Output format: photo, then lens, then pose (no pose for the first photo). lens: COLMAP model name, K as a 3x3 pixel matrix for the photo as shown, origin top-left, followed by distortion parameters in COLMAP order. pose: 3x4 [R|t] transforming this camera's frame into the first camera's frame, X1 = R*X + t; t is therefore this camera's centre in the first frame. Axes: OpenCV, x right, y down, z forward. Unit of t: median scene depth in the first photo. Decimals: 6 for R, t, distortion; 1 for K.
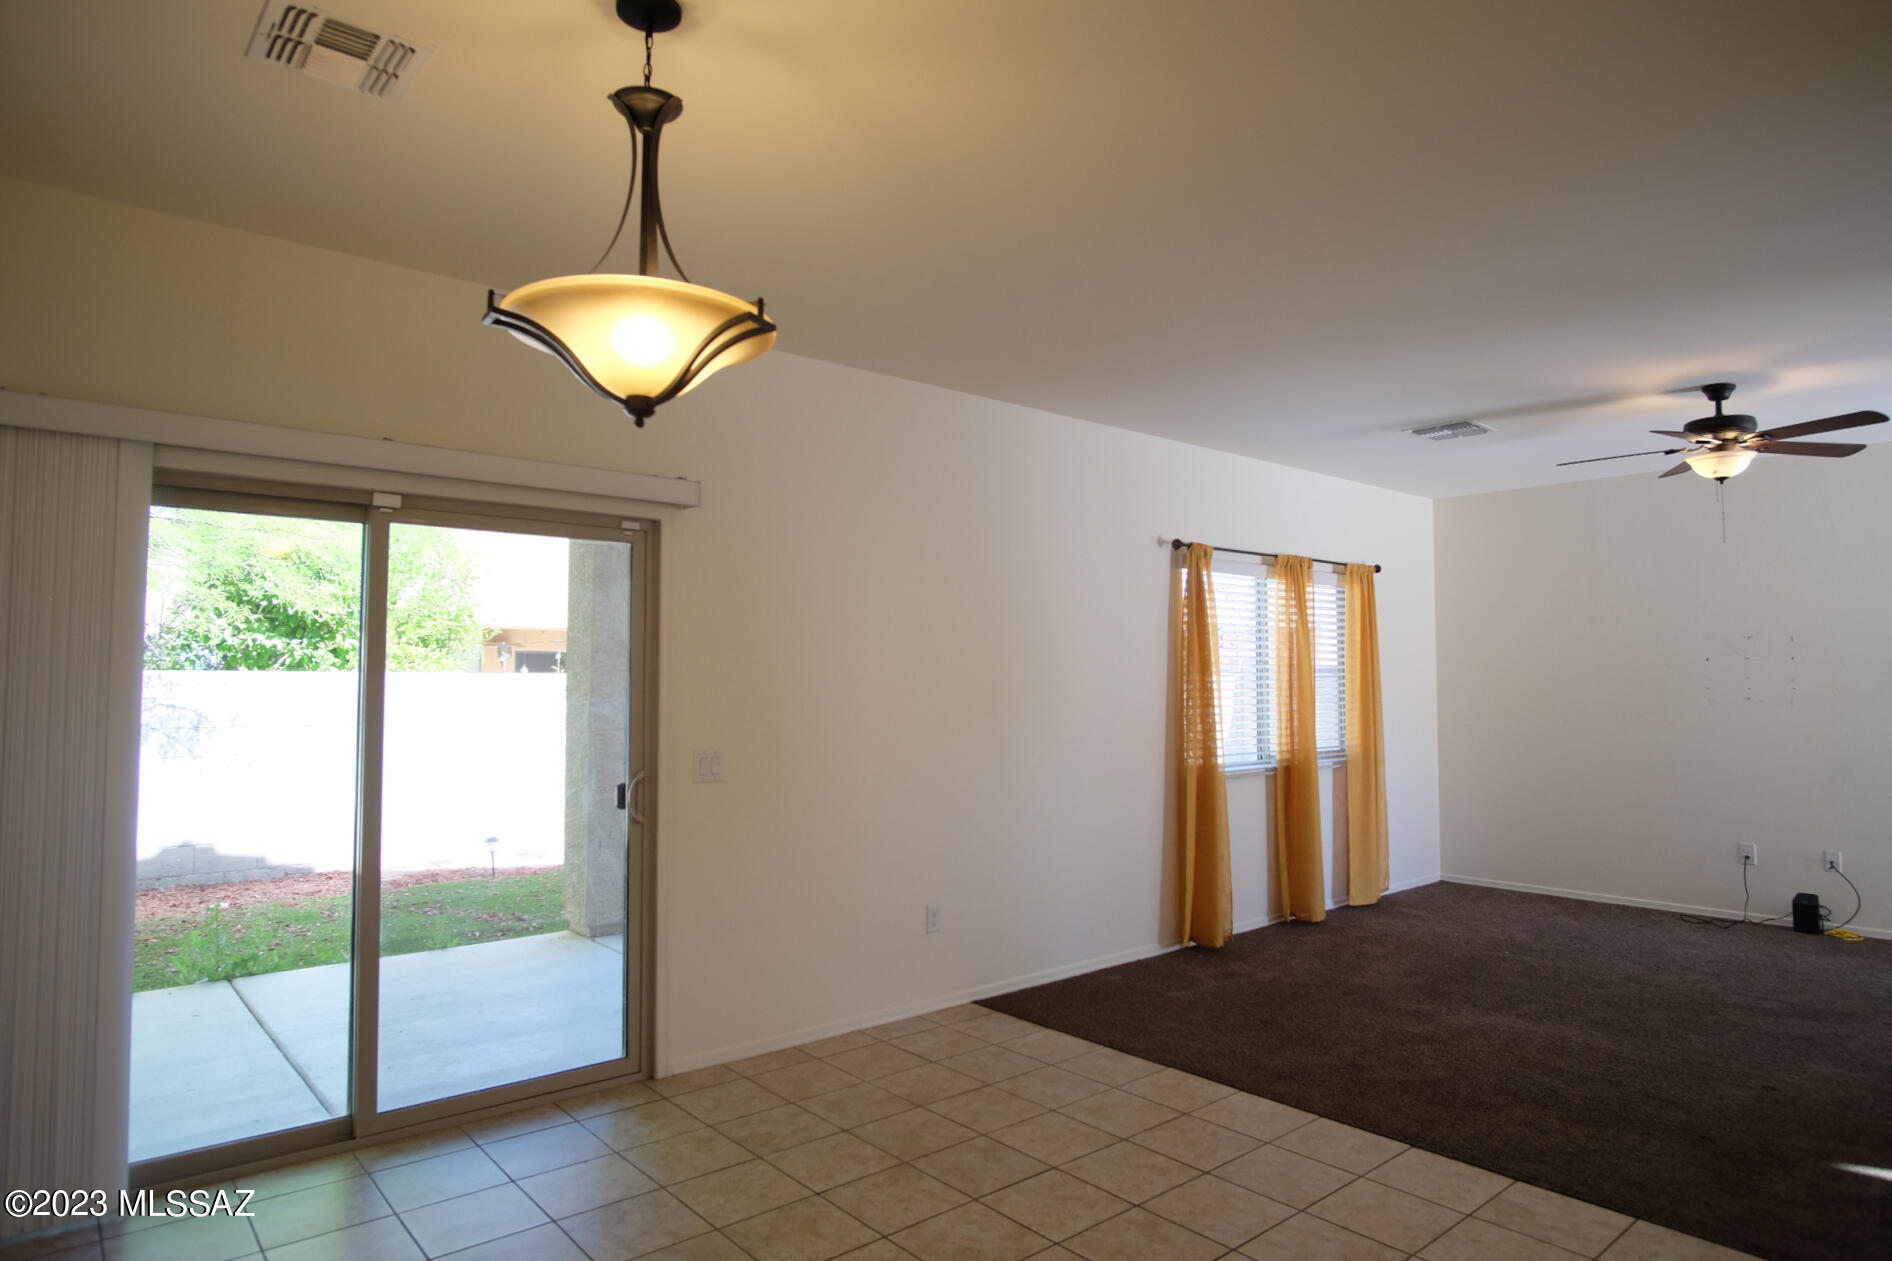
lens RADIAL K [[1104.4, 0, 973.7], [0, 1104.4, 629.7], [0, 0, 1]] dist [-0.002838, 0.000737]
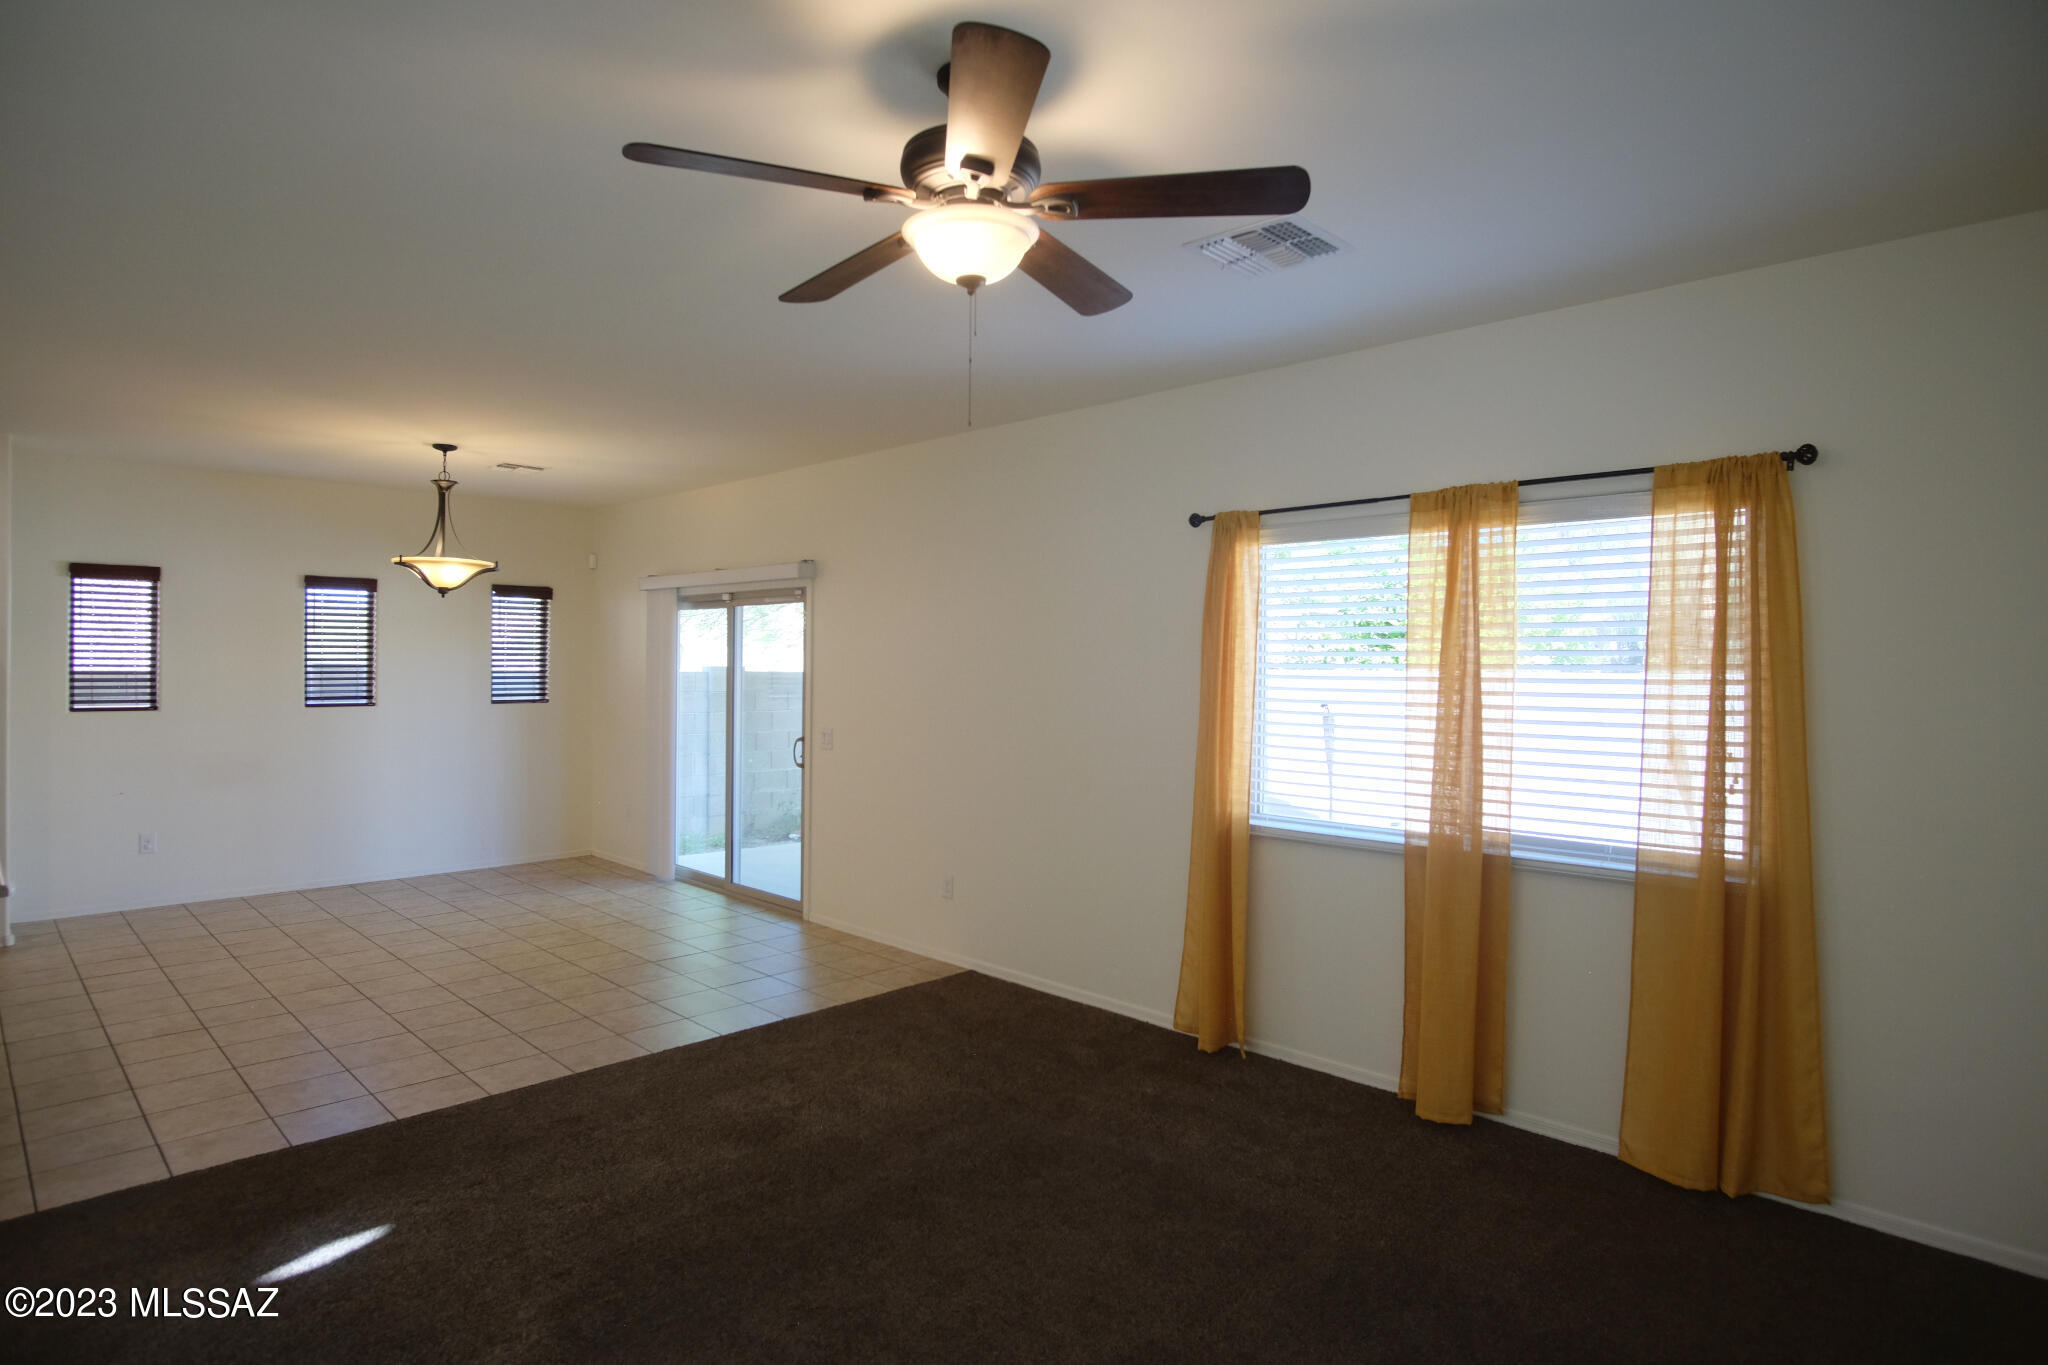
lens RADIAL K [[1077.9, 0, 1024.0], [0, 1077.9, 682.5], [0, 0, 1]] dist [-0.030516, 0.000926]
pose [[0.073156, 0.011176, -0.997258, 1.100122], [0.036897, 0.999222, 0.013904, 0.024055], [0.996638, -0.037813, 0.072687, 0.972061]]
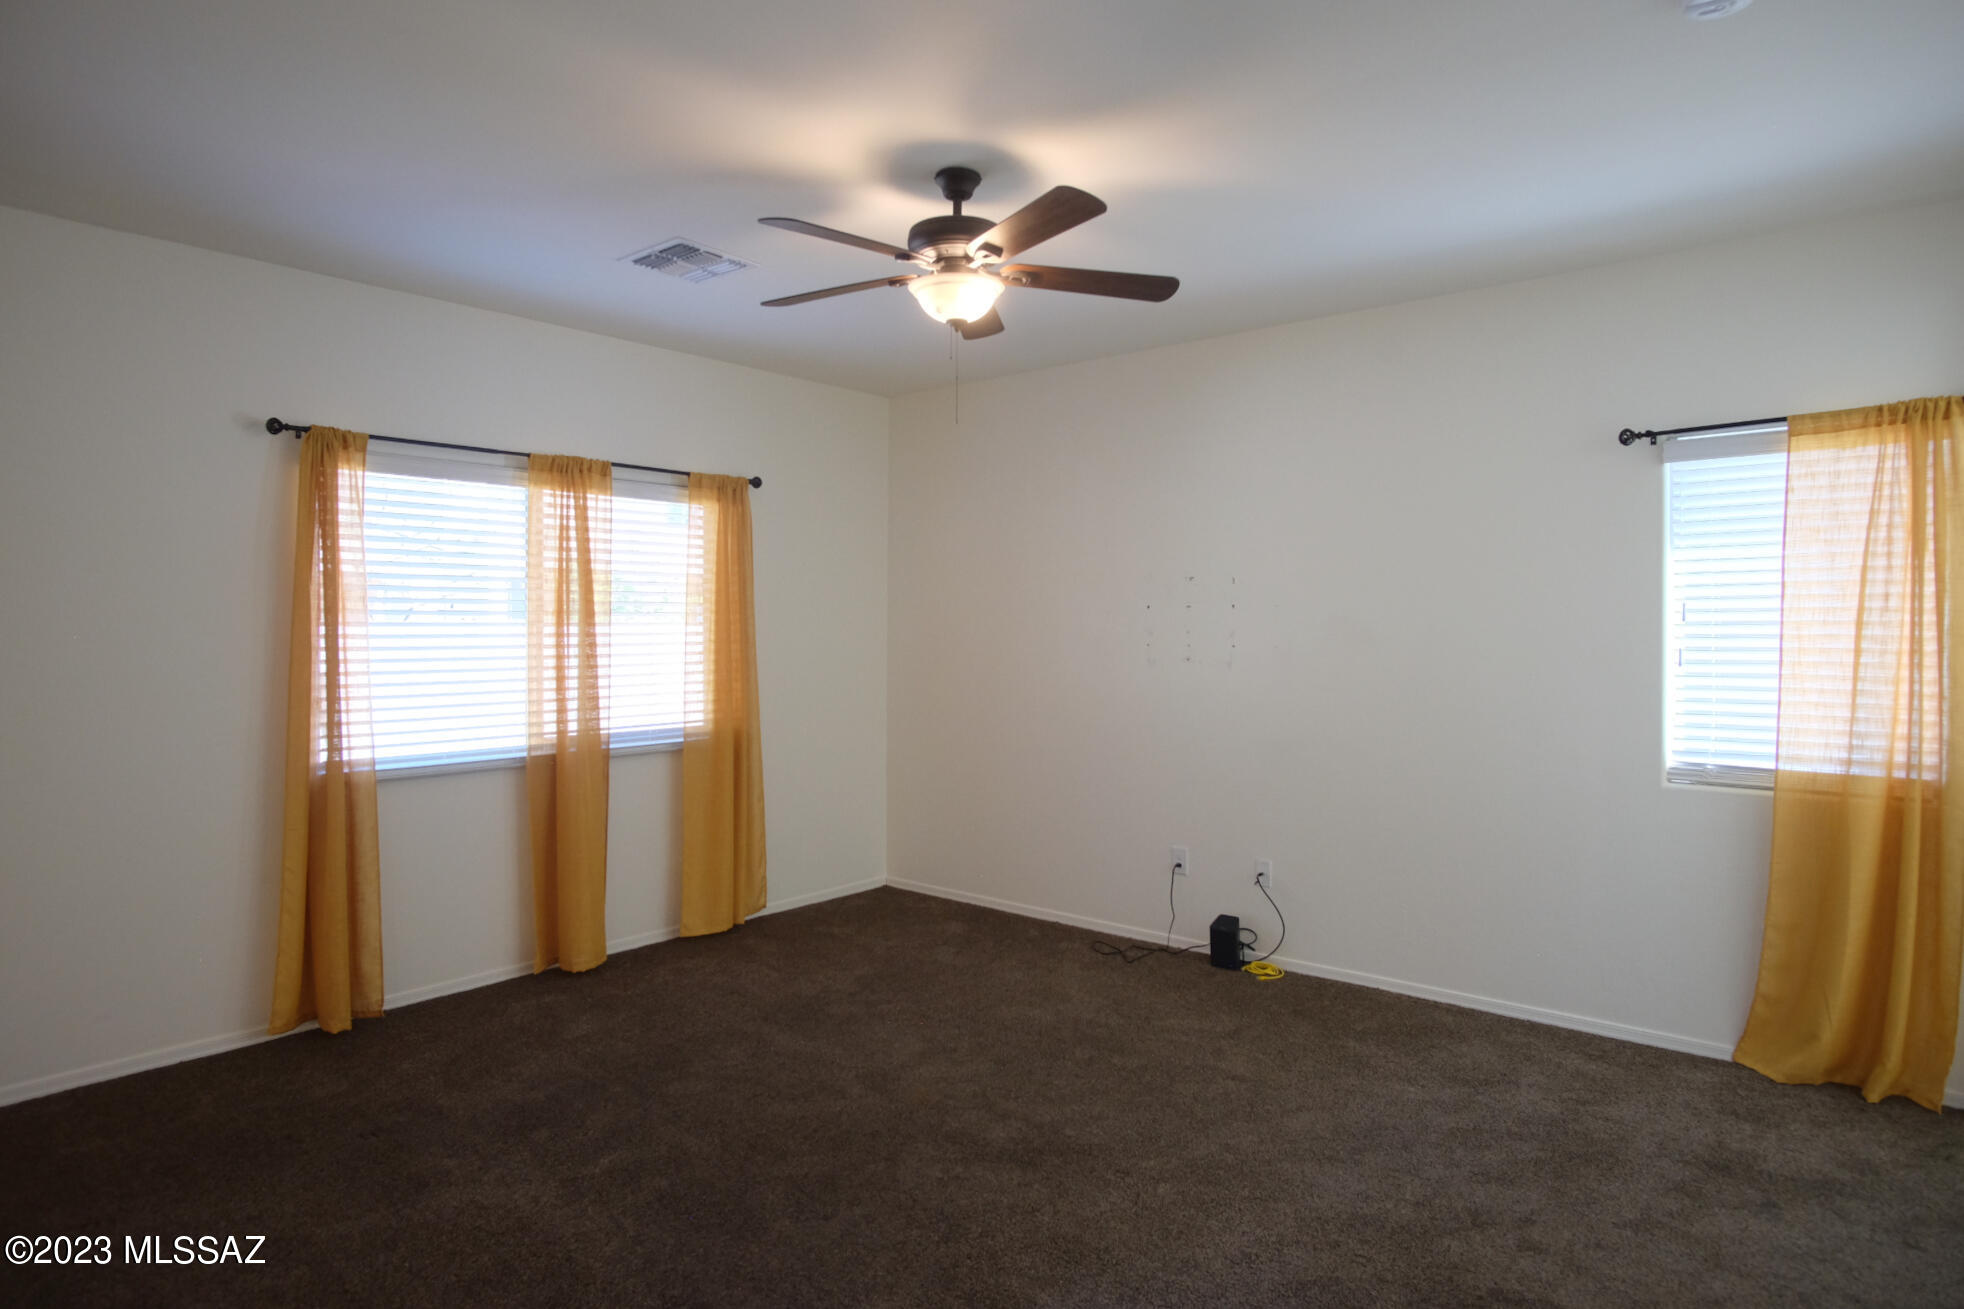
lens RADIAL K [[1096.3, 0, 956.4], [0, 1096.3, 652.1], [0, 0, 1]] dist [-0.035957, 0.000775]
pose [[0.991249, -0.000925, 0.132006, 0.591968], [-0.008503, 0.997451, 0.070841, 0.007767], [-0.131735, -0.071343, 0.988714, 0.367659]]
